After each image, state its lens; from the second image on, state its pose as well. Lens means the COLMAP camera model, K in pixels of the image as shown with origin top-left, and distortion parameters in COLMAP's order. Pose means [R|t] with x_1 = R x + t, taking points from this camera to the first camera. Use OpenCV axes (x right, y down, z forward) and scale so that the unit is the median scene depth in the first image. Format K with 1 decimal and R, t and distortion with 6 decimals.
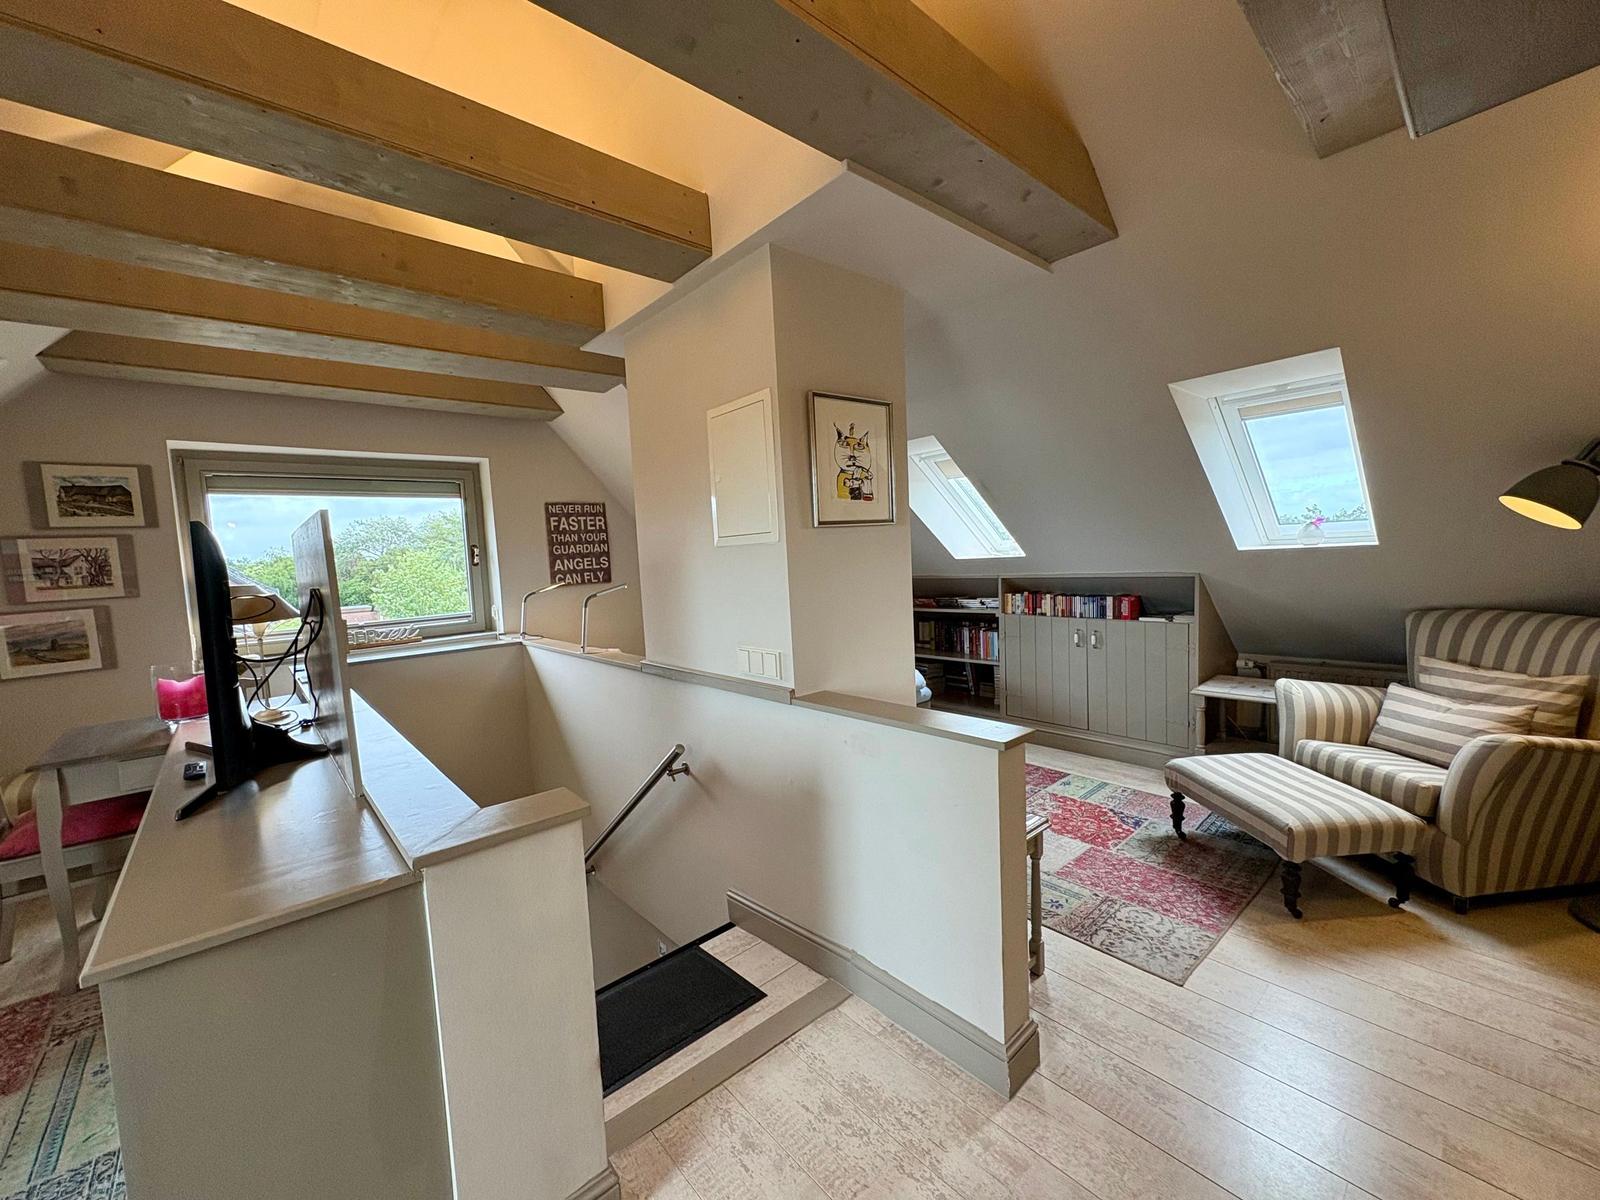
lens RADIAL K [[642.1, 0, 800.7], [0, 642.1, 603.6], [0, 0, 1]] dist [0.001376, 0.000062]
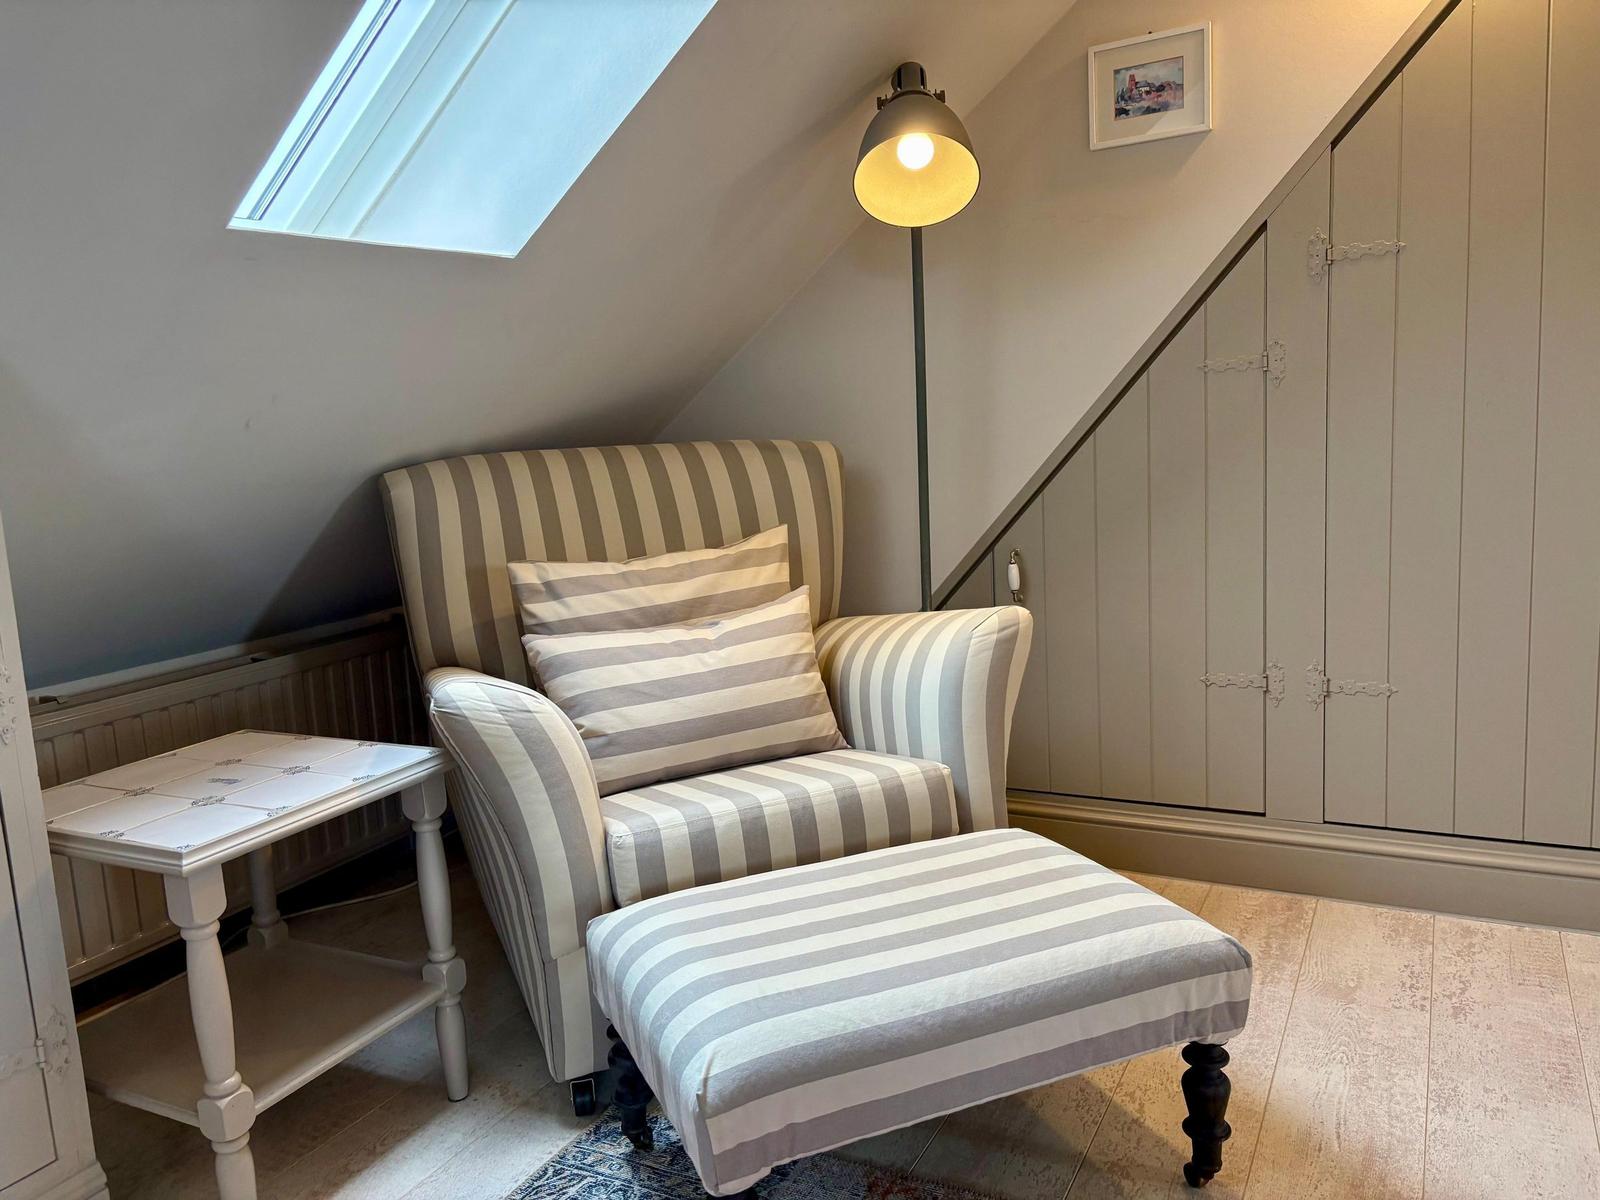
lens RADIAL K [[1191.6, 0, 800.0], [0, 1191.6, 596.4], [0, 0, 1]] dist [0.025506, -0.003051]
pose [[-0.342304, -0.085631, 0.935679, 0.161867], [0.148727, 0.978345, 0.143946, 0.016875], [-0.927743, 0.188434, -0.322156, 1.003974]]
